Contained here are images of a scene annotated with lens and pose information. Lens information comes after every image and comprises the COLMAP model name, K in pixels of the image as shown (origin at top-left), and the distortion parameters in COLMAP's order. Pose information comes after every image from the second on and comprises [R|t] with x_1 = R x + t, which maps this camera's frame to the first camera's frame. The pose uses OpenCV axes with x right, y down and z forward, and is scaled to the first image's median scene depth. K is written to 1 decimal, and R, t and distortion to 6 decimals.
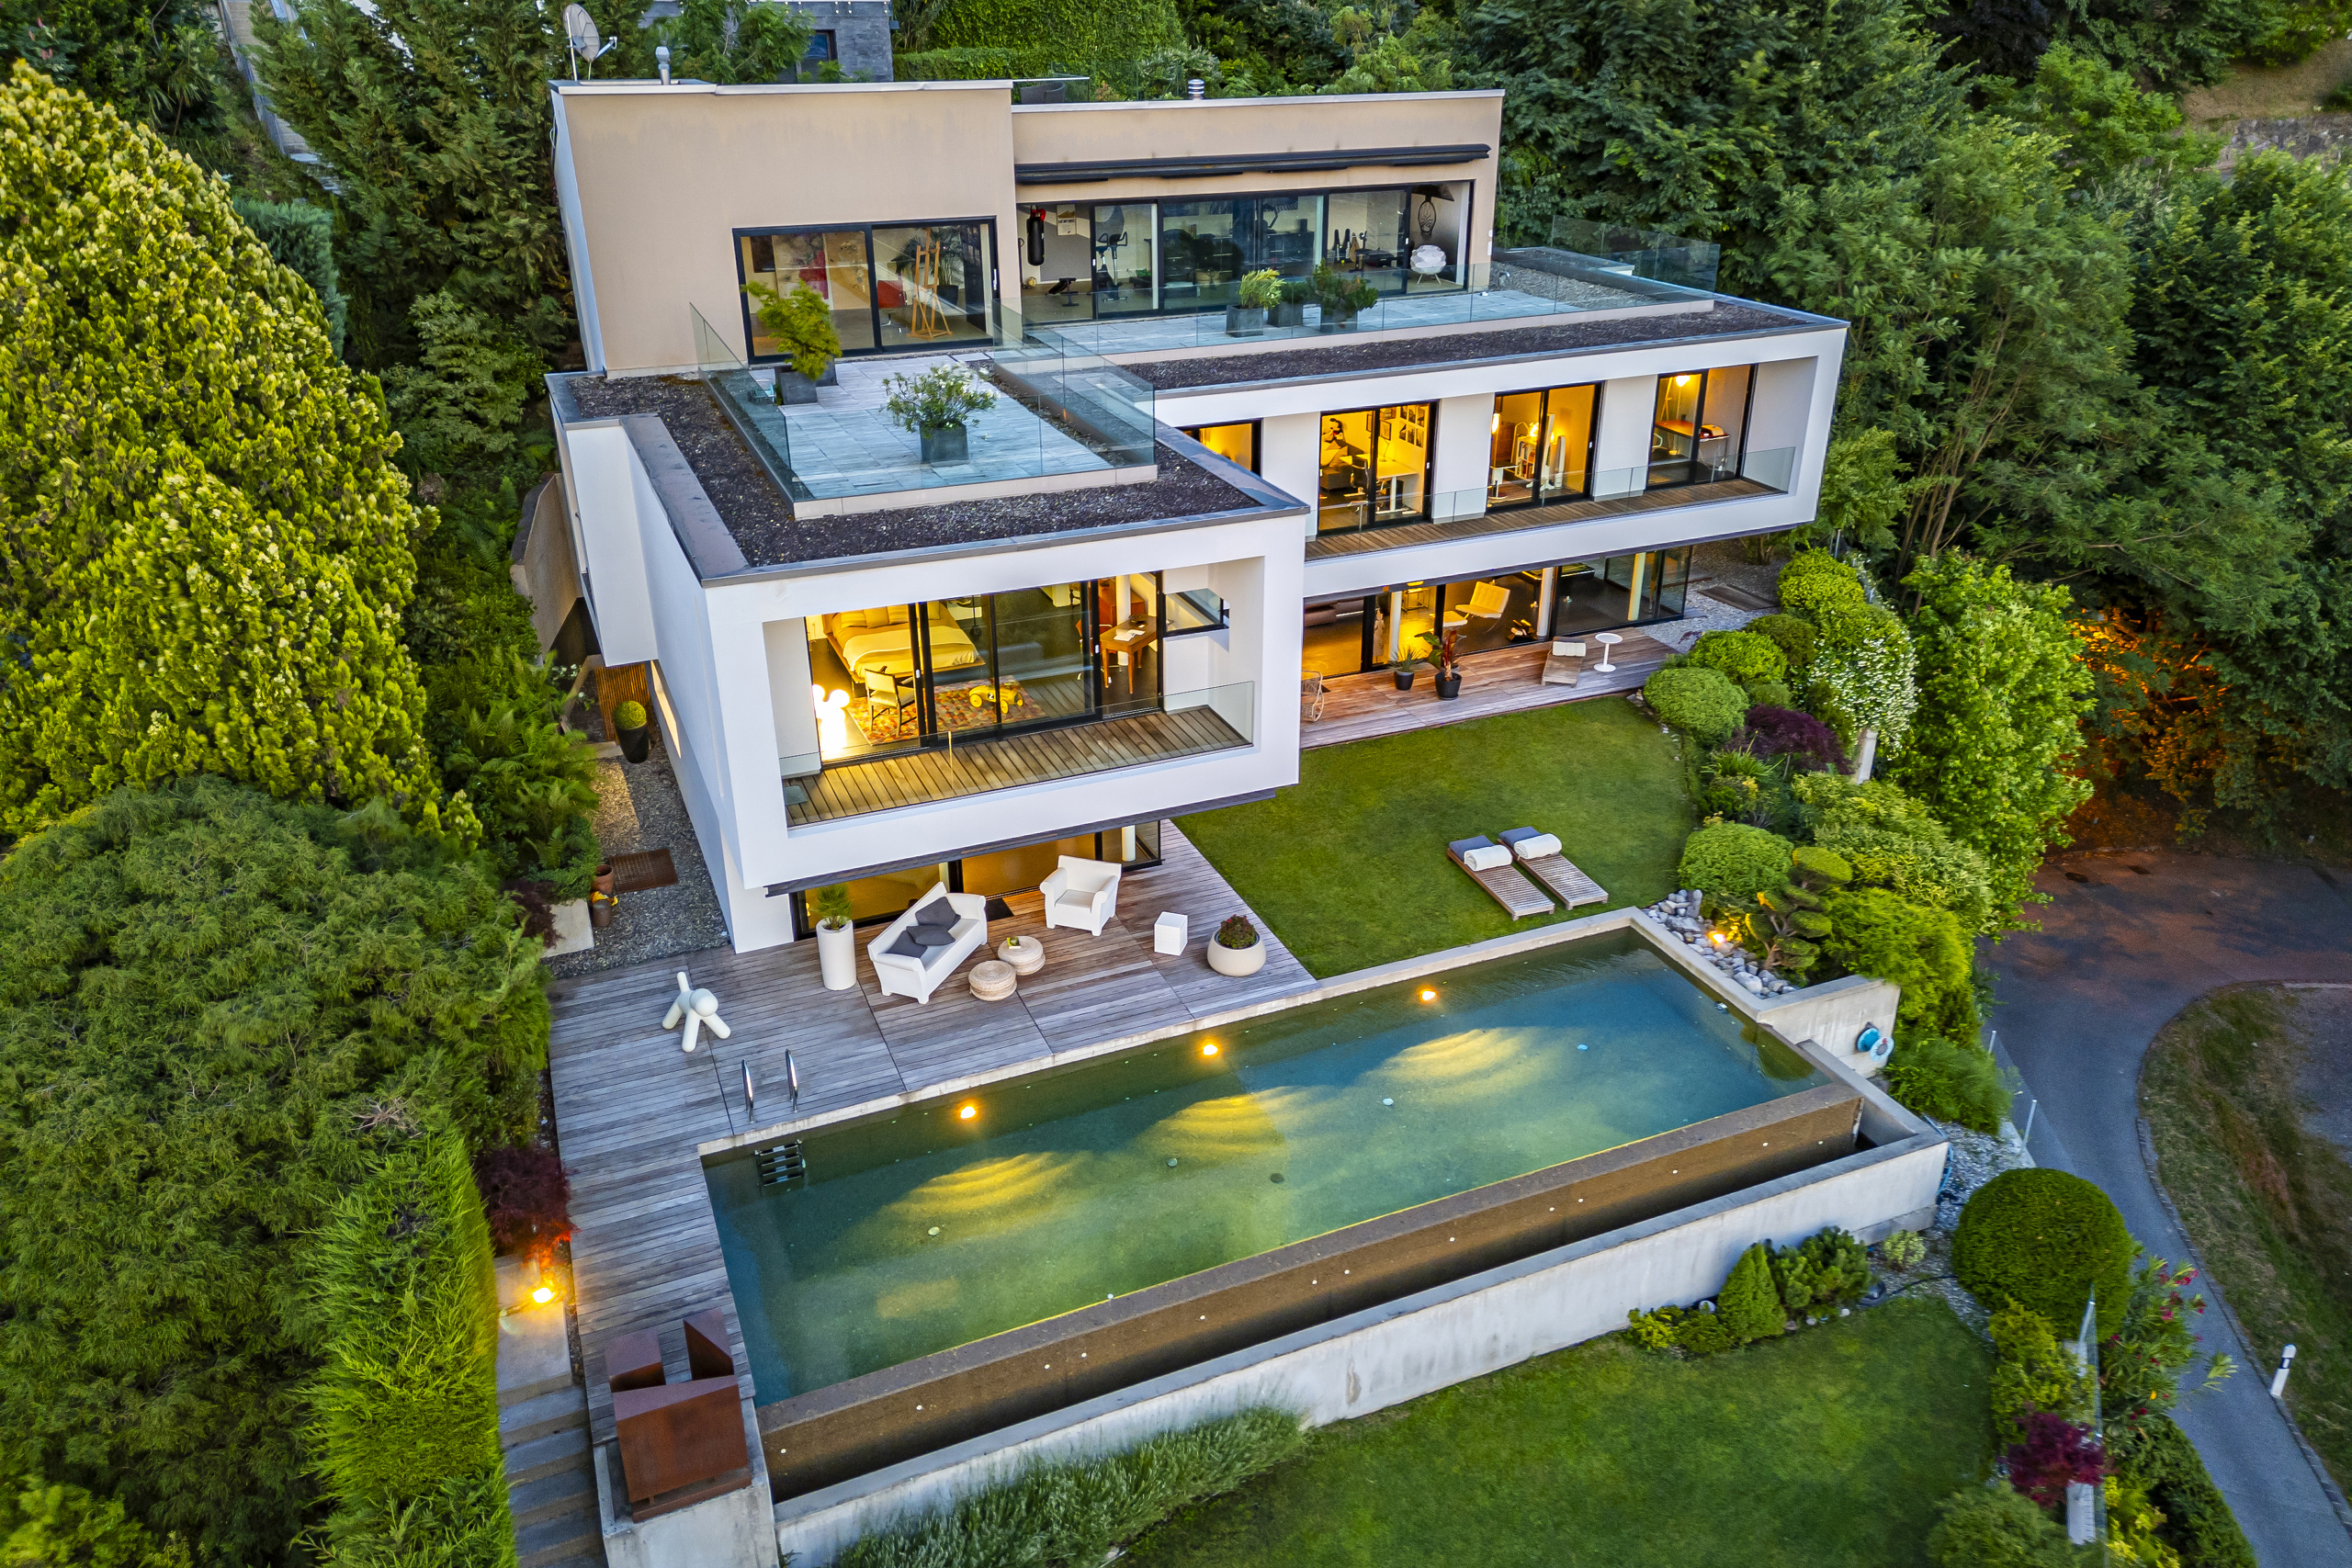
lens RADIAL K [[1633.8, 0, 1173.7], [0, 1633.8, 729.5], [0, 0, 1]] dist [0.048525, -0.000209]
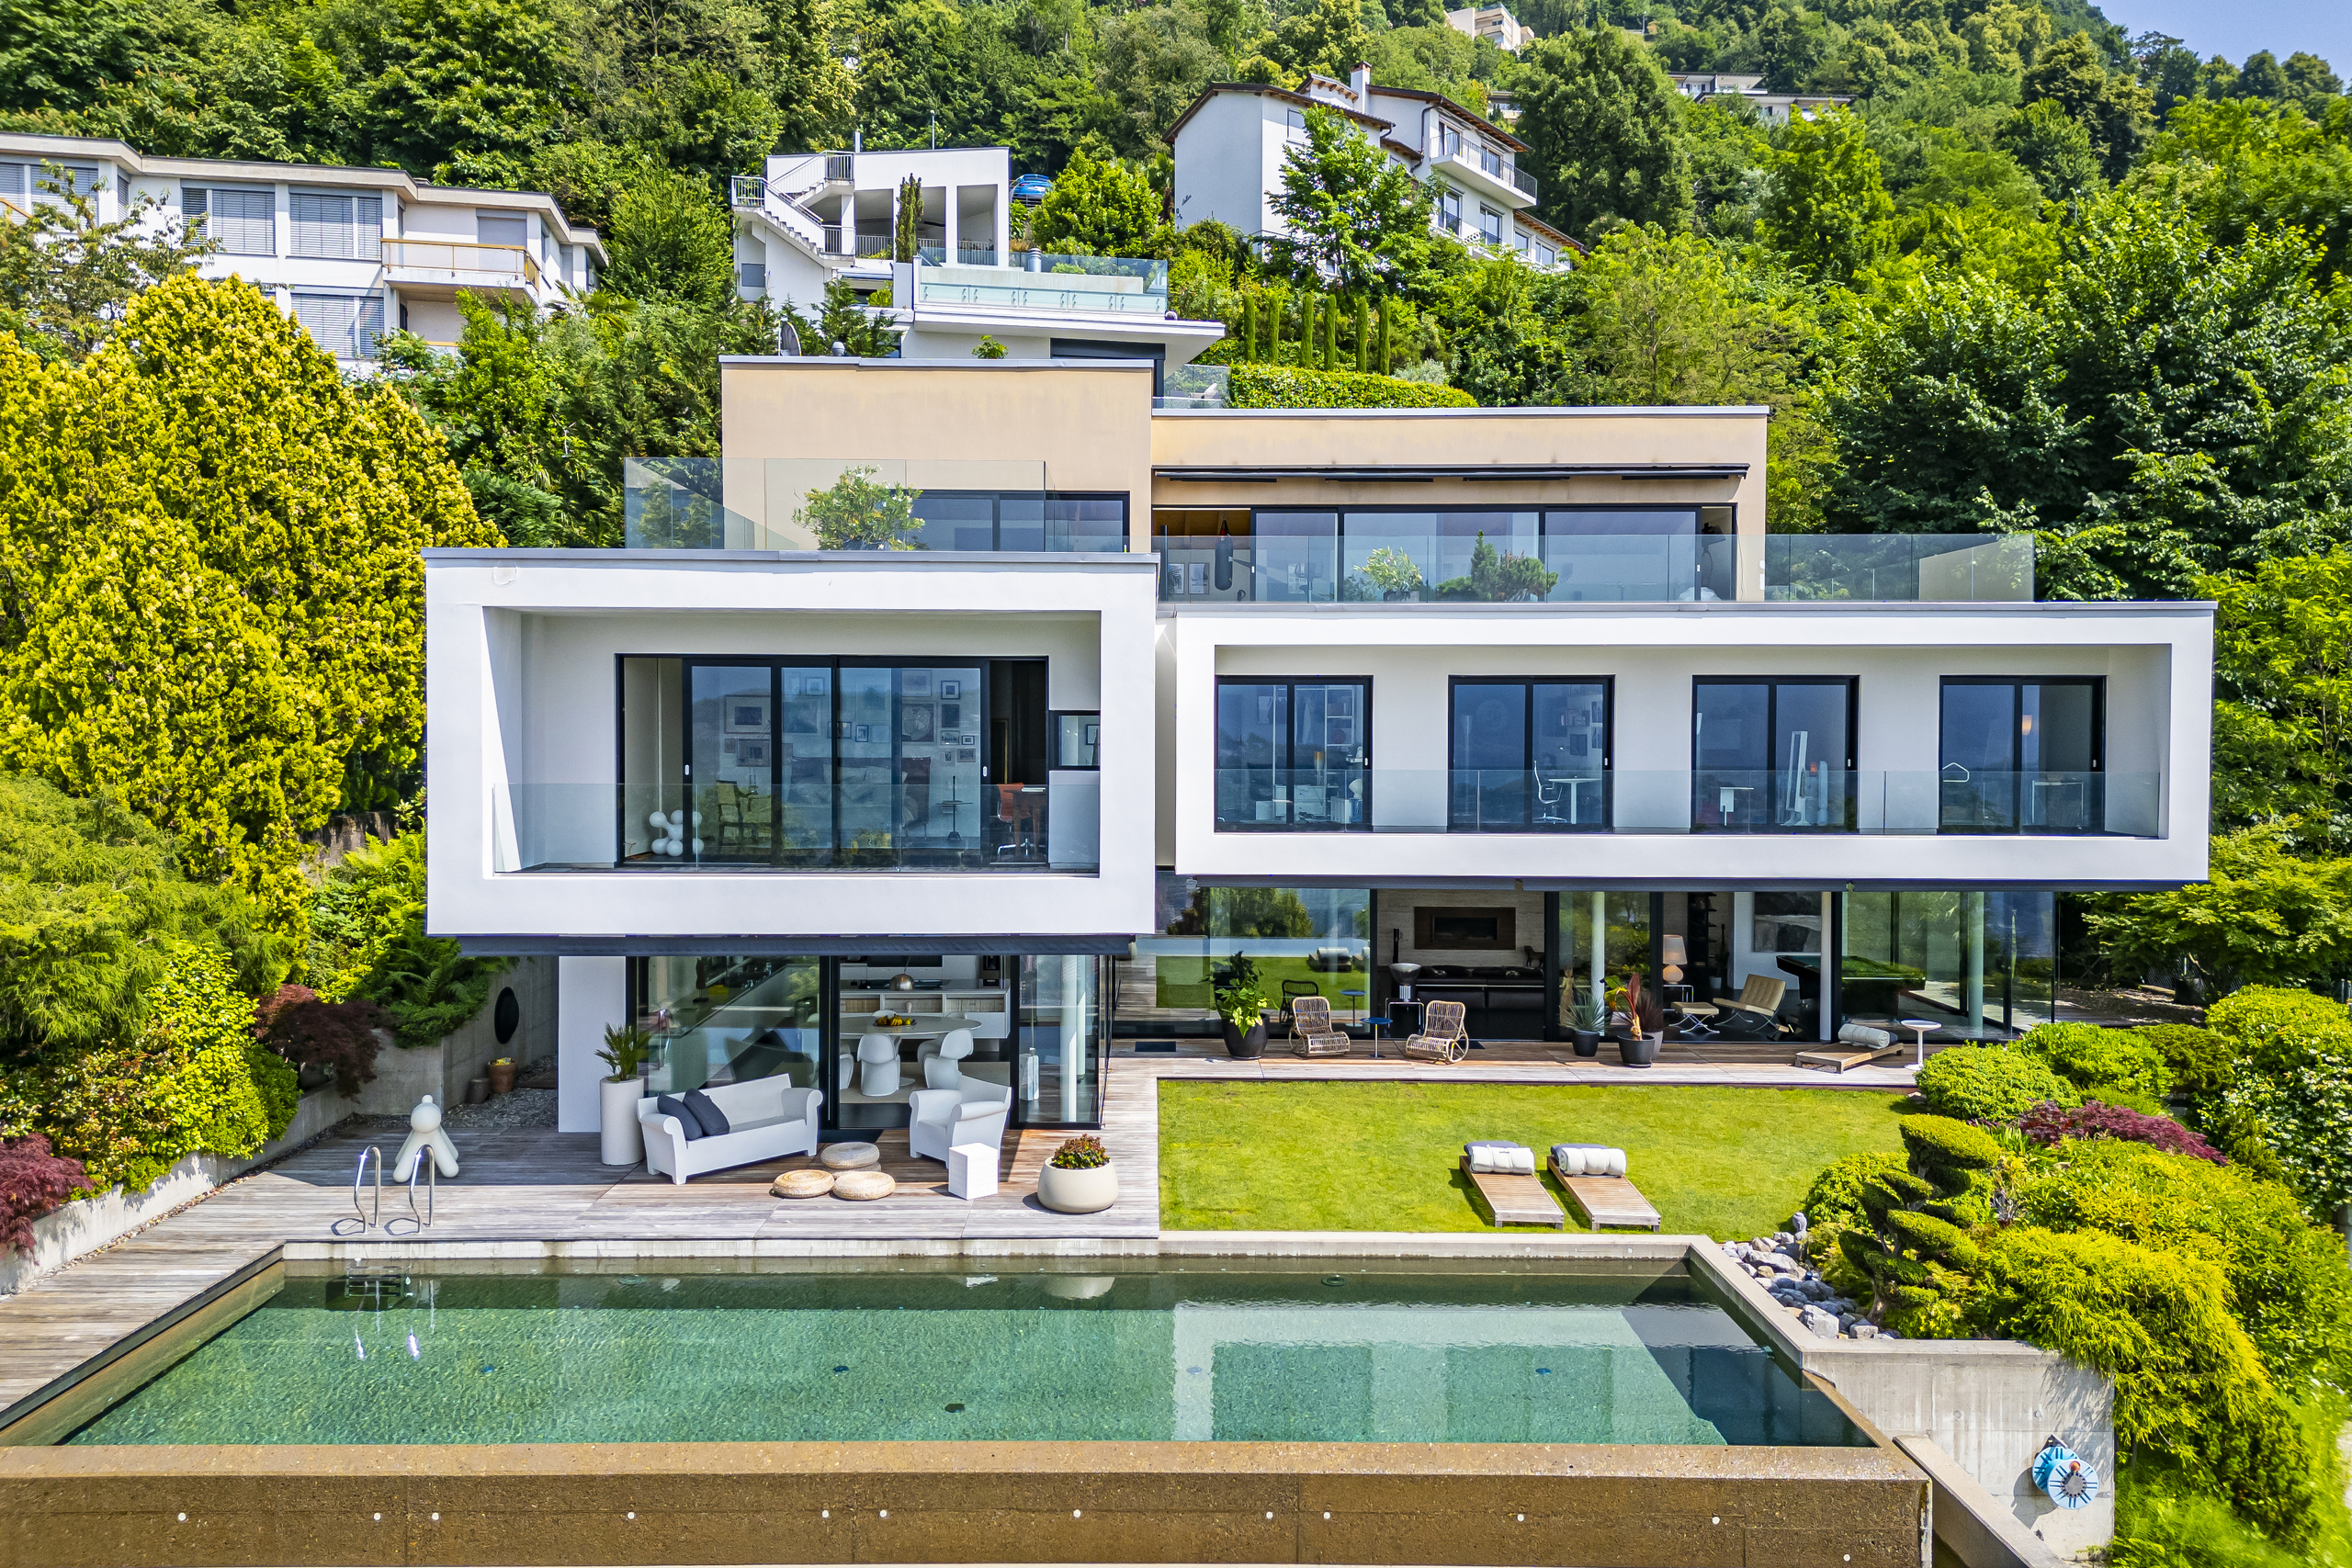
lens RADIAL K [[1635.6, 0, 1147.1], [0, 1635.6, 770.6], [0, 0, 1]] dist [0.064868, -0.063558]
pose [[0.922285, 0.019905, -0.385997, 0.333319], [-0.164797, 0.923598, -0.346133, 0.205607], [0.349616, 0.382844, 0.855102, 0.295718]]
